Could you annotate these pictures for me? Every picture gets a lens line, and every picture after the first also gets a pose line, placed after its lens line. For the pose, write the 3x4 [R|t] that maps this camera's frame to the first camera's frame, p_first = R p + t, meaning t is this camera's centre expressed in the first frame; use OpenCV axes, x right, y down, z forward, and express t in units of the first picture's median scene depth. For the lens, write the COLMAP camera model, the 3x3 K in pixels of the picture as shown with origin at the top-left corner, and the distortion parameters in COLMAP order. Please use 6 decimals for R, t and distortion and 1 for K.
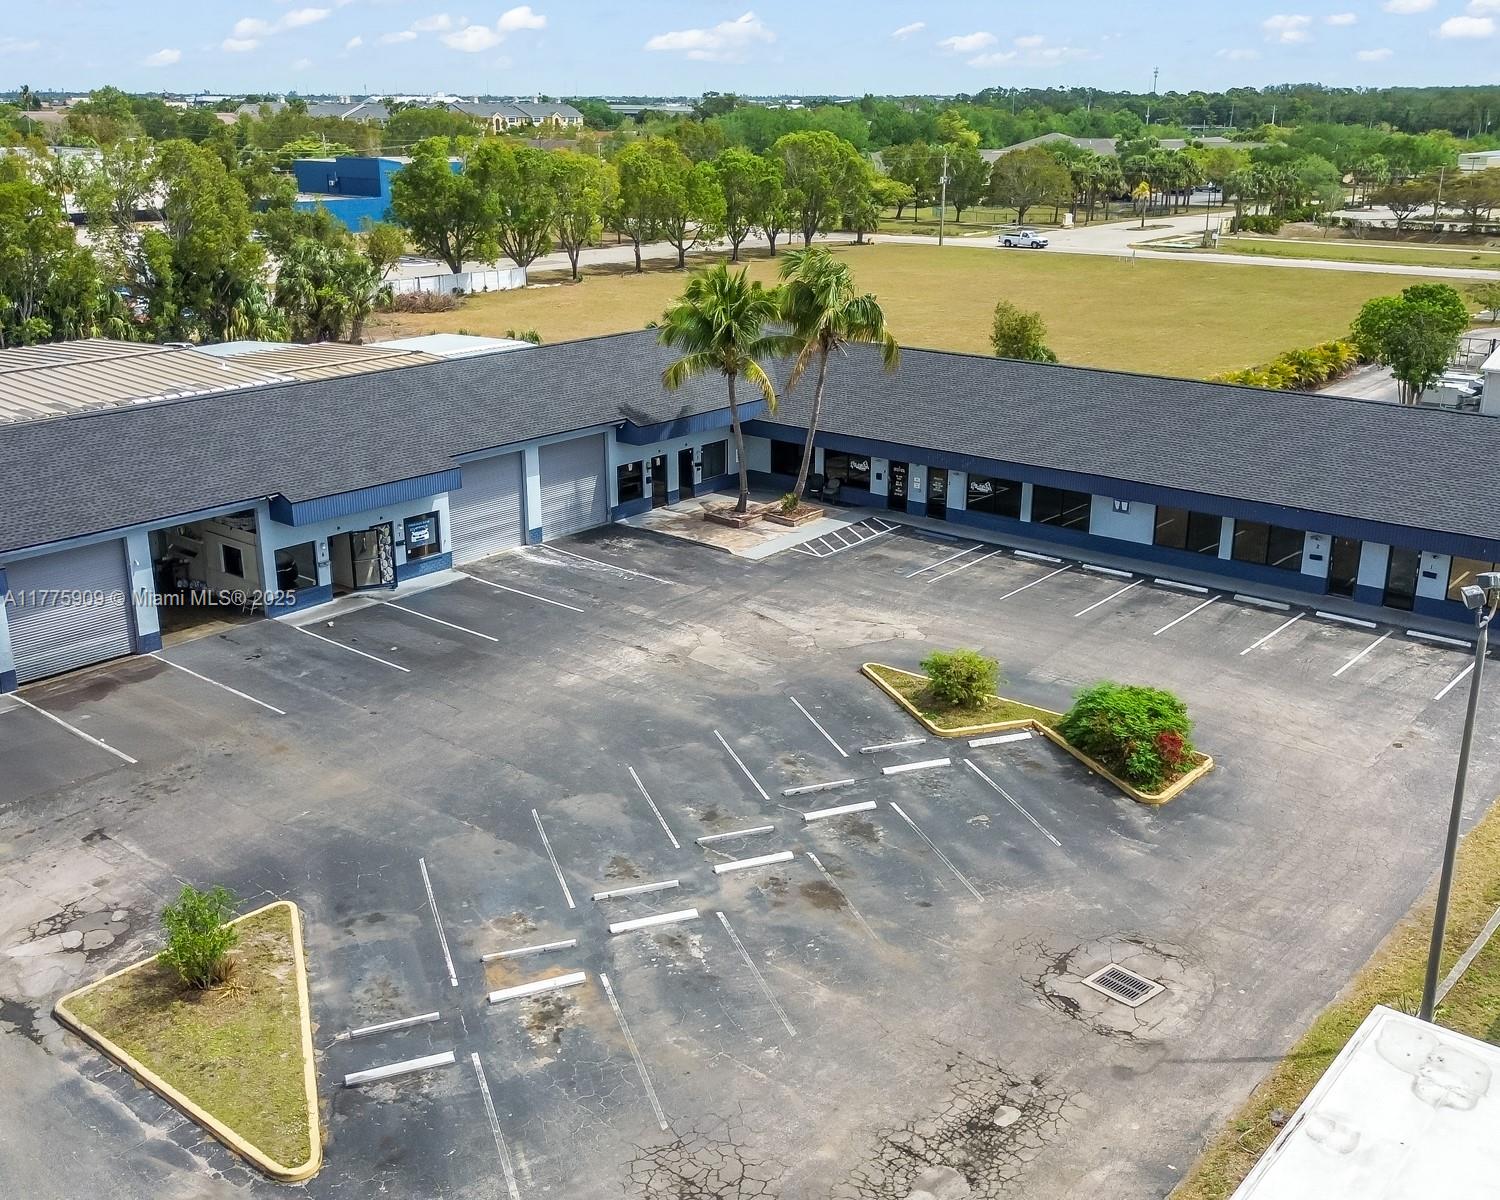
lens RADIAL K [[1499.6, 0, 750.0], [0, 1499.6, 600.0], [0, 0, 1]] dist [0.143275, -0.324178]
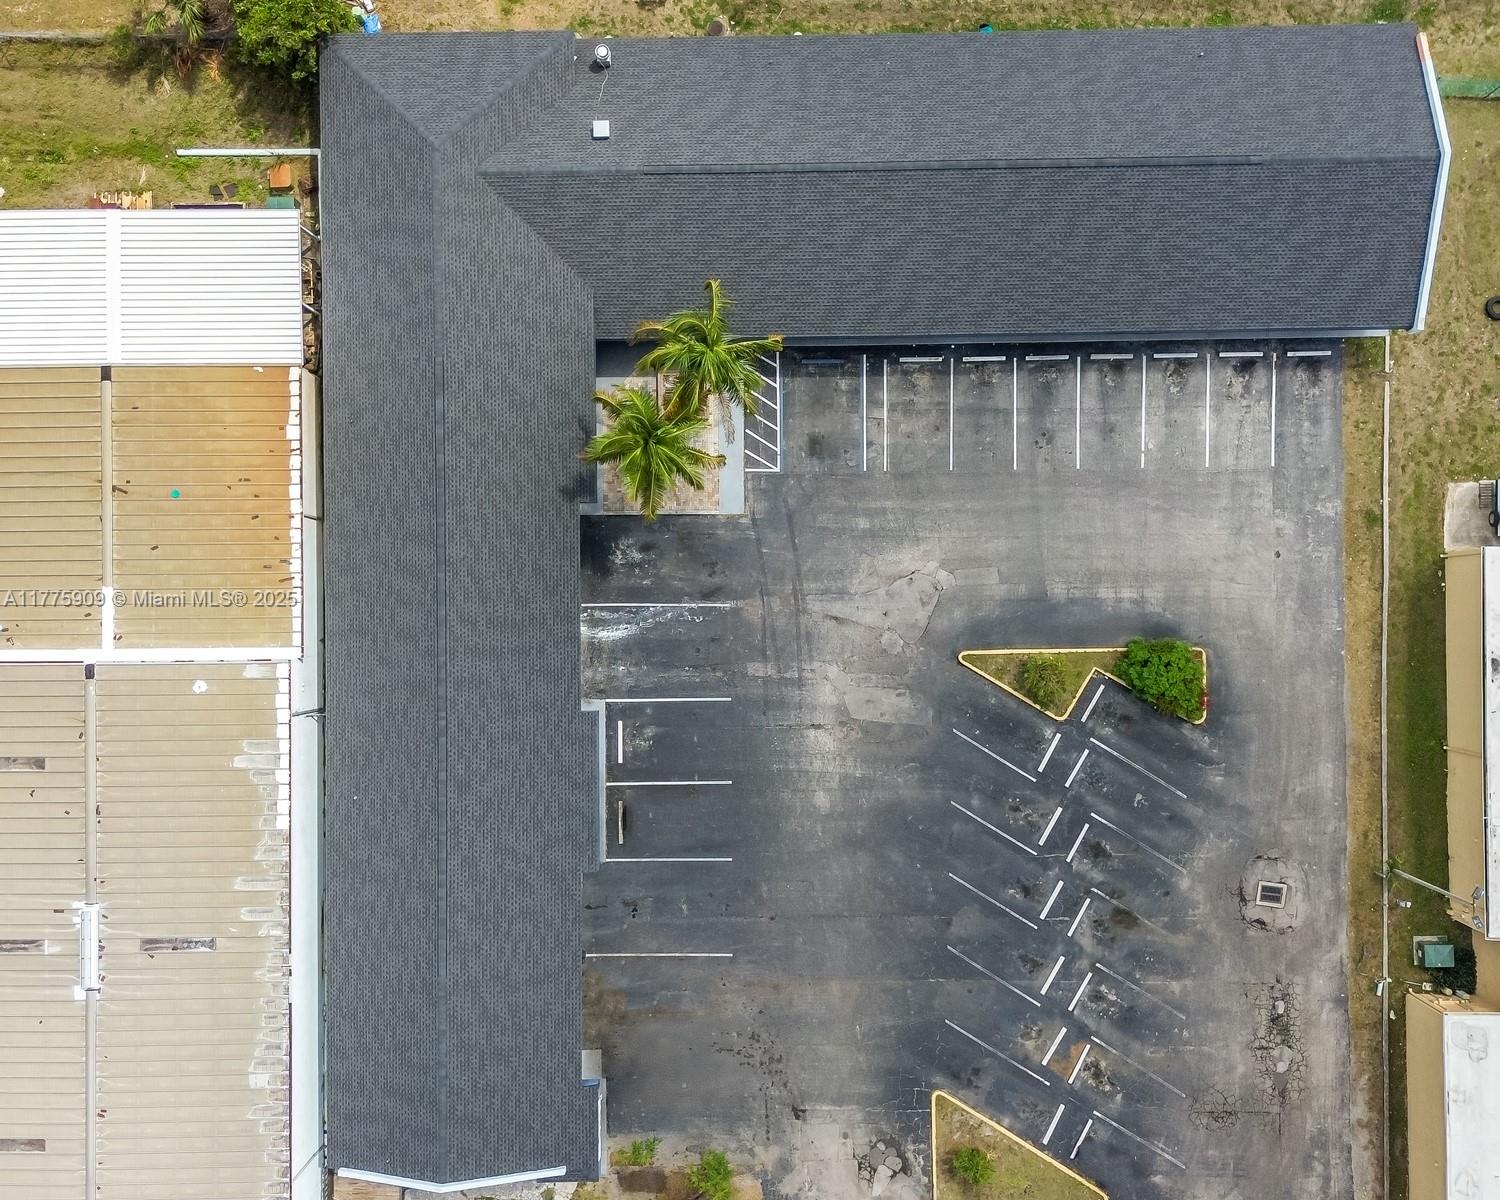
lens RADIAL K [[1480.6, 0, 750.0], [0, 1480.6, 600.0], [0, 0, 1]] dist [0.122812, -0.246625]
pose [[0.766056, -0.642543, -0.017199, -0.018584], [0.223979, 0.241762, 0.944132, -1.299744], [-0.602487, -0.727110, 0.329120, 0.635709]]
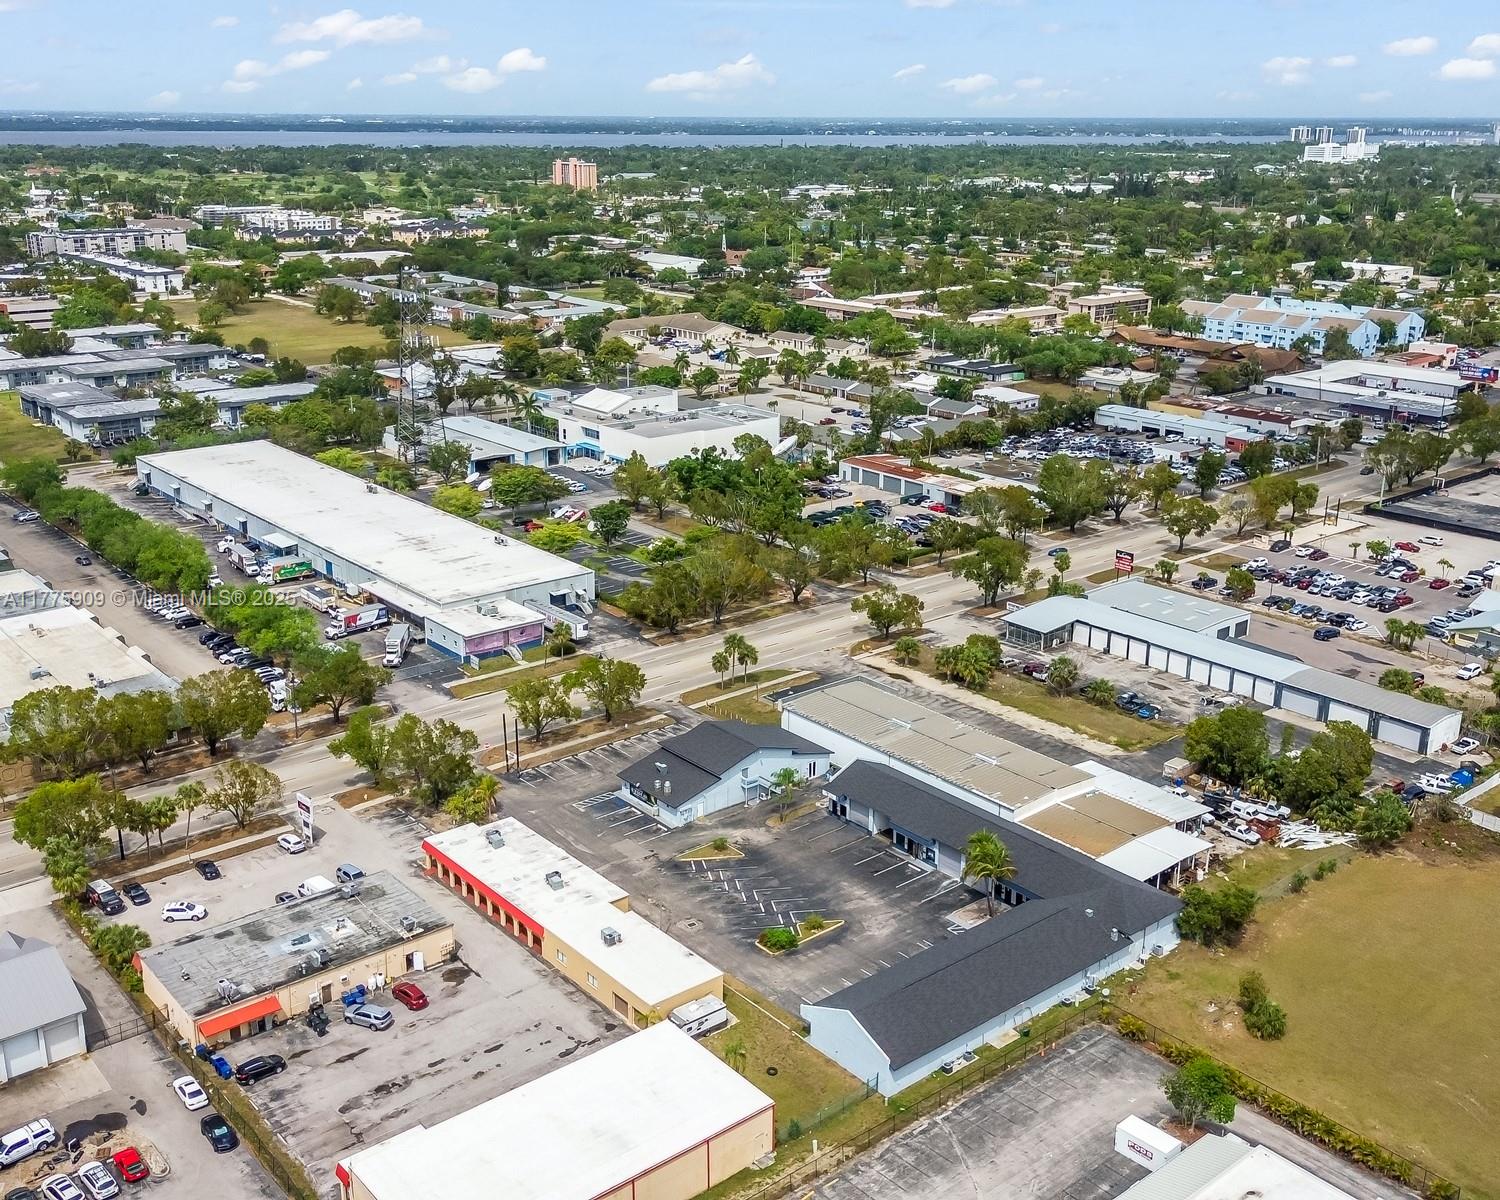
lens RADIAL K [[1511.6, 0, 754.9], [0, 1511.6, 584.2], [0, 0, 1]] dist [0.141749, -0.313304]
pose [[-0.180617, 0.290547, -0.939660, 3.206089], [-0.315700, 0.887694, 0.335161, -1.776482], [0.931510, 0.357187, -0.068607, 0.700161]]
